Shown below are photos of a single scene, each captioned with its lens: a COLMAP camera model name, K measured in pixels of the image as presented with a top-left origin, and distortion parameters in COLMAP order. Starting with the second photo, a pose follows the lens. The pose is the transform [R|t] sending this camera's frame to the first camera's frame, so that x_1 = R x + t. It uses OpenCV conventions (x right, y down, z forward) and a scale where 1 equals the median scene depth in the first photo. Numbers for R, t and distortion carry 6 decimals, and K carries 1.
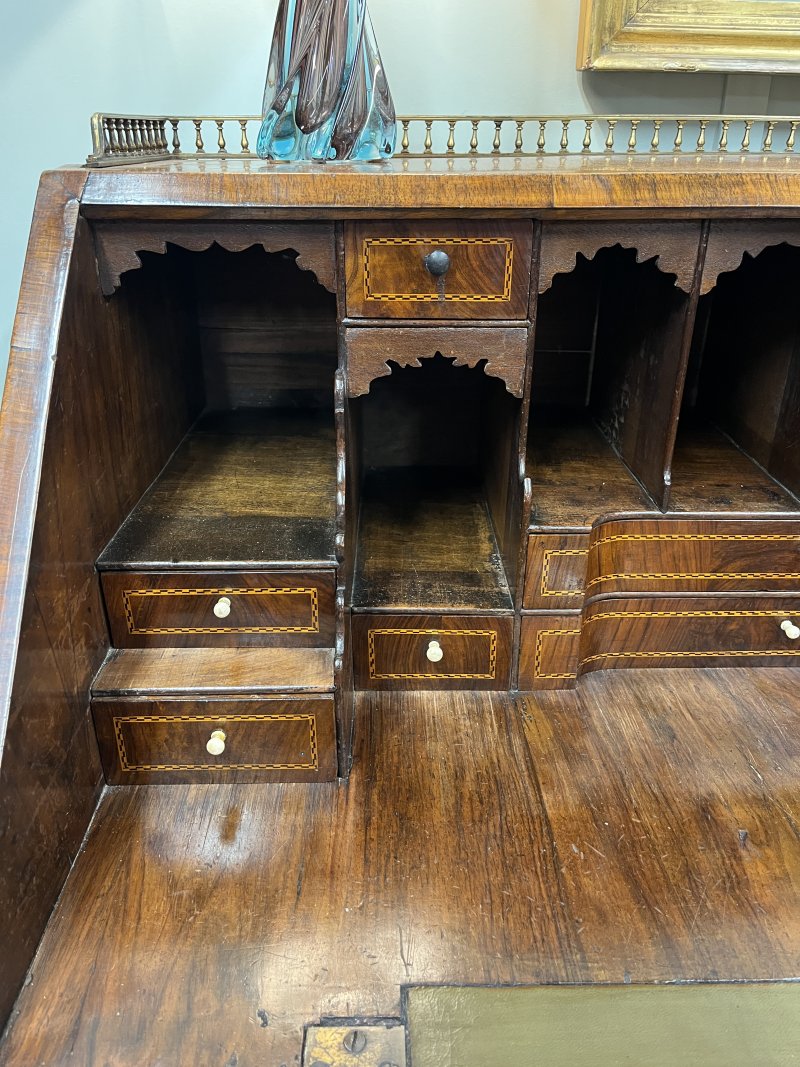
lens RADIAL K [[814.1, 0, 400.1], [0, 814.1, 539.4], [0, 0, 1]] dist [0.066903, -0.104007]
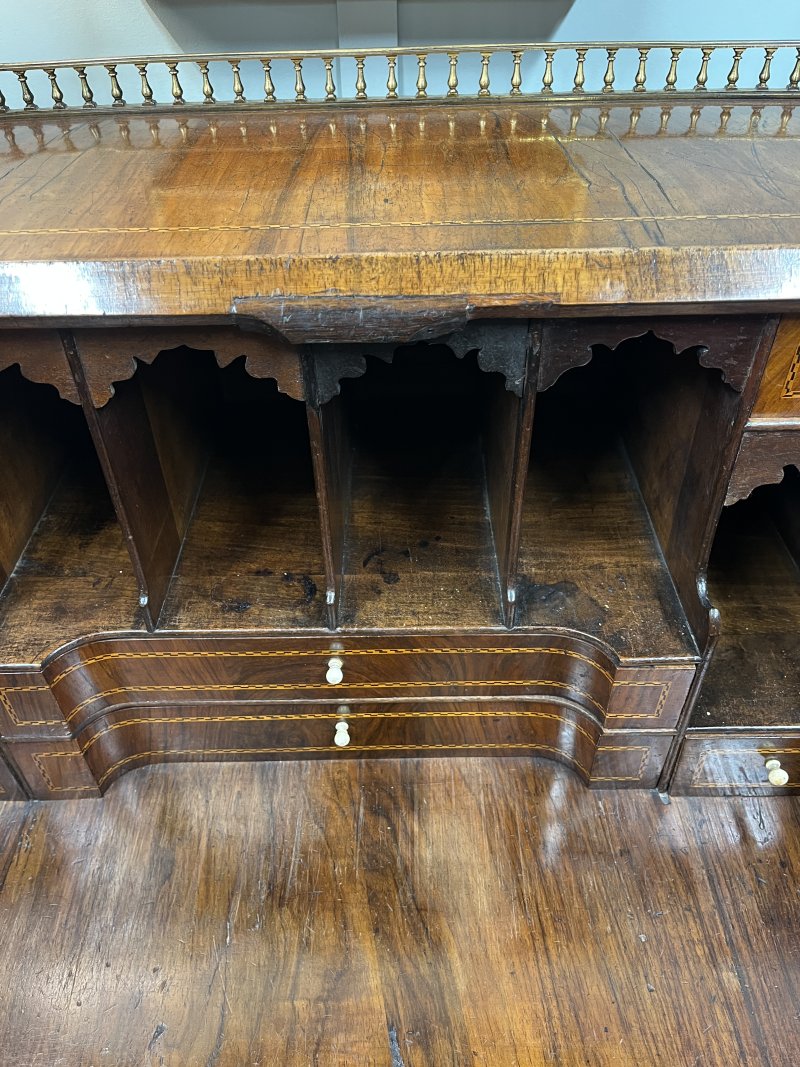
lens RADIAL K [[814.1, 0, 398.6], [0, 814.1, 538.7], [0, 0, 1]] dist [0.066903, -0.104007]
pose [[0.999536, -0.007371, -0.029566, 0.589641], [0.014560, 0.967899, 0.250919, -0.325259], [0.026767, -0.251233, 0.967556, 0.219937]]
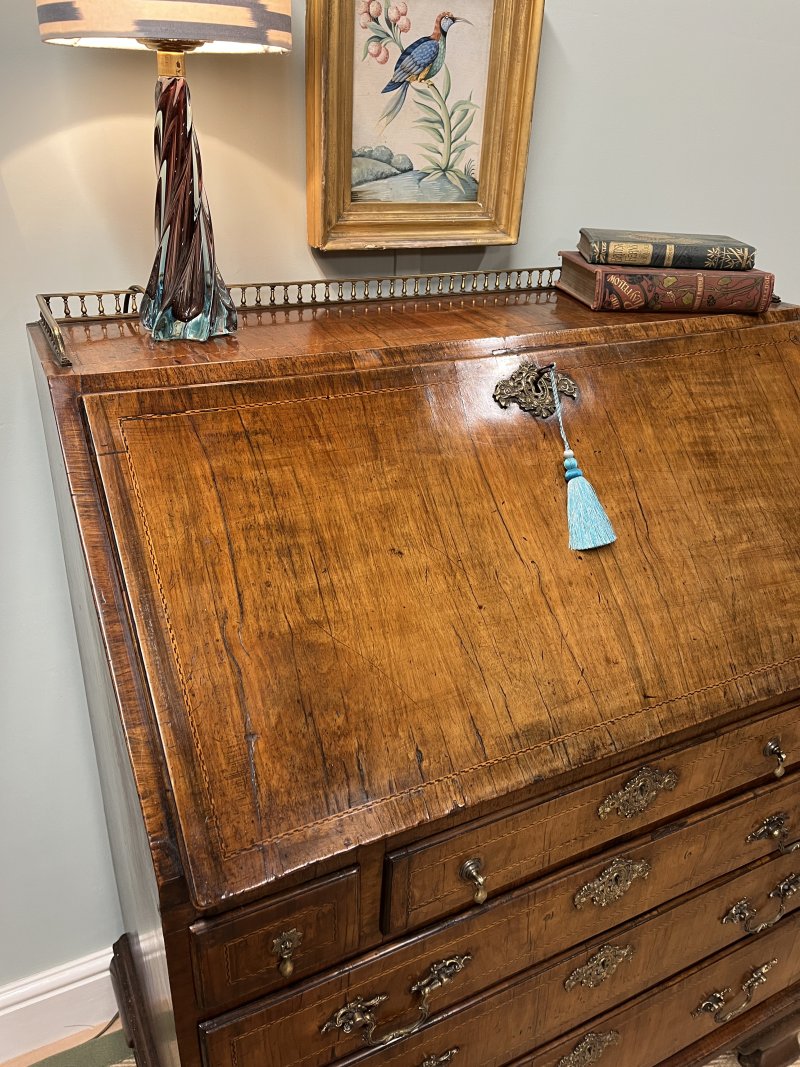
lens RADIAL K [[814.1, 0, 397.7], [0, 814.1, 526.6], [0, 0, 1]] dist [0.066903, -0.104007]
pose [[0.898580, -0.170434, 0.404359, -0.429811], [0.169480, 0.984783, 0.038454, -0.096866], [-0.404760, 0.033977, 0.913792, -0.564236]]
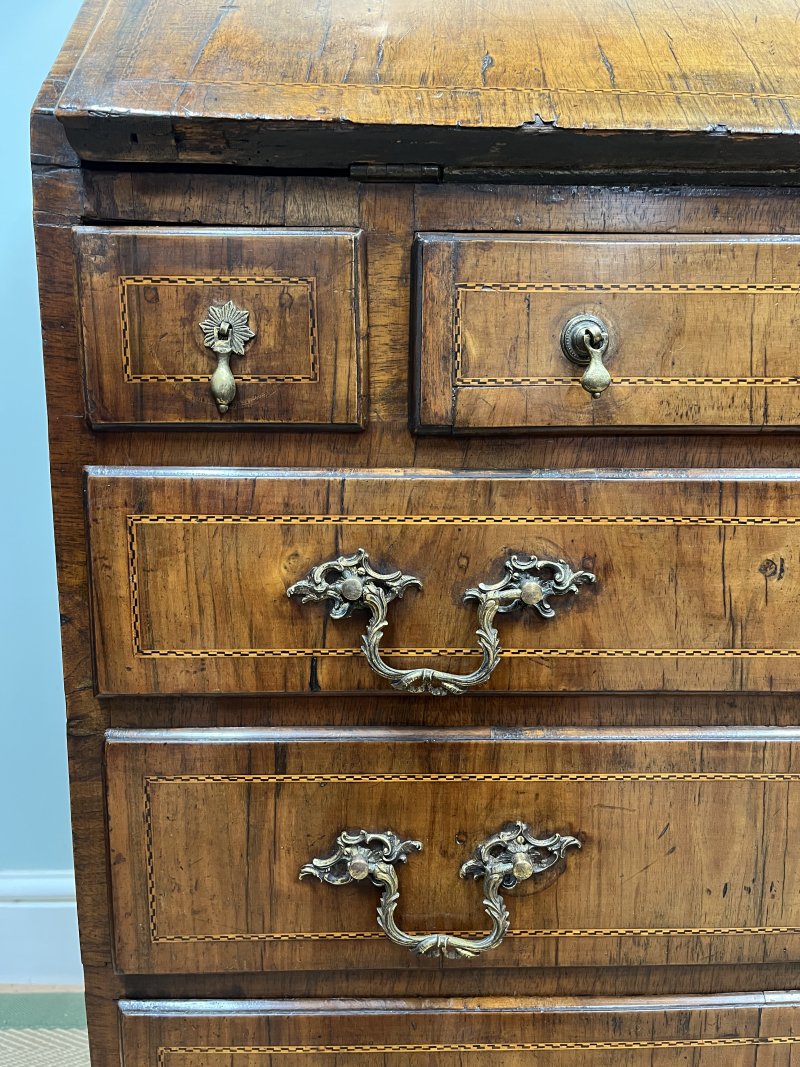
lens RADIAL K [[814.1, 0, 401.5], [0, 814.1, 540.6], [0, 0, 1]] dist [0.066903, -0.104007]
pose [[0.999990, -0.002142, 0.003882, -0.030338], [0.003171, 0.957471, -0.288512, 0.934374], [-0.003099, 0.288521, 0.957469, 0.004027]]
